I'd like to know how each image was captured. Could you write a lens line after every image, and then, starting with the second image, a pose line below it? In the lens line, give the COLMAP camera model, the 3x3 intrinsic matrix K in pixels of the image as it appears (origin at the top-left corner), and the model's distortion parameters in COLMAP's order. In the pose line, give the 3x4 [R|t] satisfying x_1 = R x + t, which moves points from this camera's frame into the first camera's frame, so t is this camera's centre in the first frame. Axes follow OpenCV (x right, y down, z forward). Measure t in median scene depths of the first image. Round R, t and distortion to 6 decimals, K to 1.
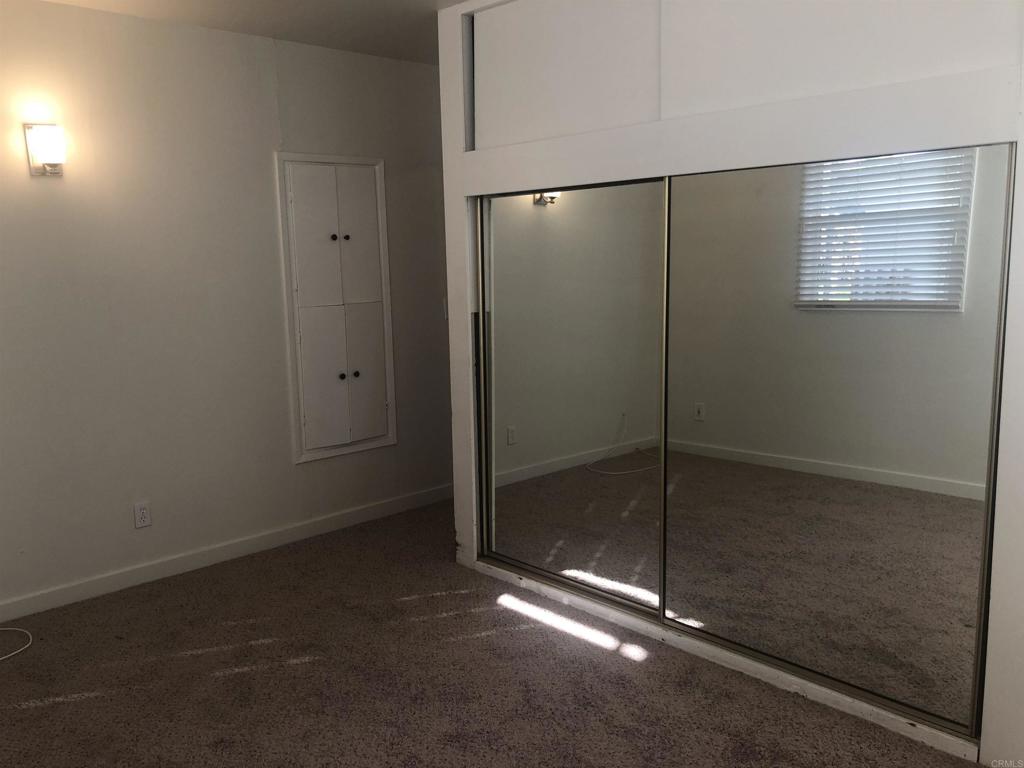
lens RADIAL K [[833.9, 0, 512.0], [0, 833.9, 384.0], [0, 0, 1]] dist [0.066313, -0.088123]
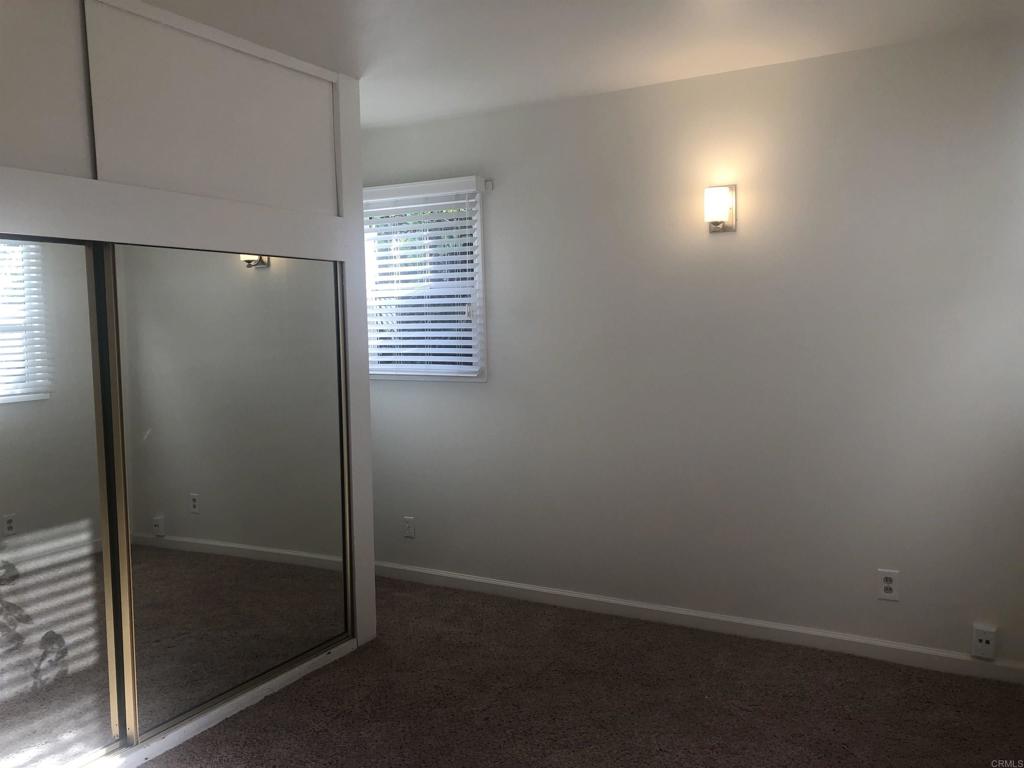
lens RADIAL K [[839.7, 0, 512.0], [0, 839.7, 384.0], [0, 0, 1]] dist [0.000055, -0.002690]
pose [[-0.314249, -0.046882, 0.948182, -0.953049], [0.152873, 0.983246, 0.099281, -0.139695], [-0.936951, 0.176150, -0.301818, 1.058196]]
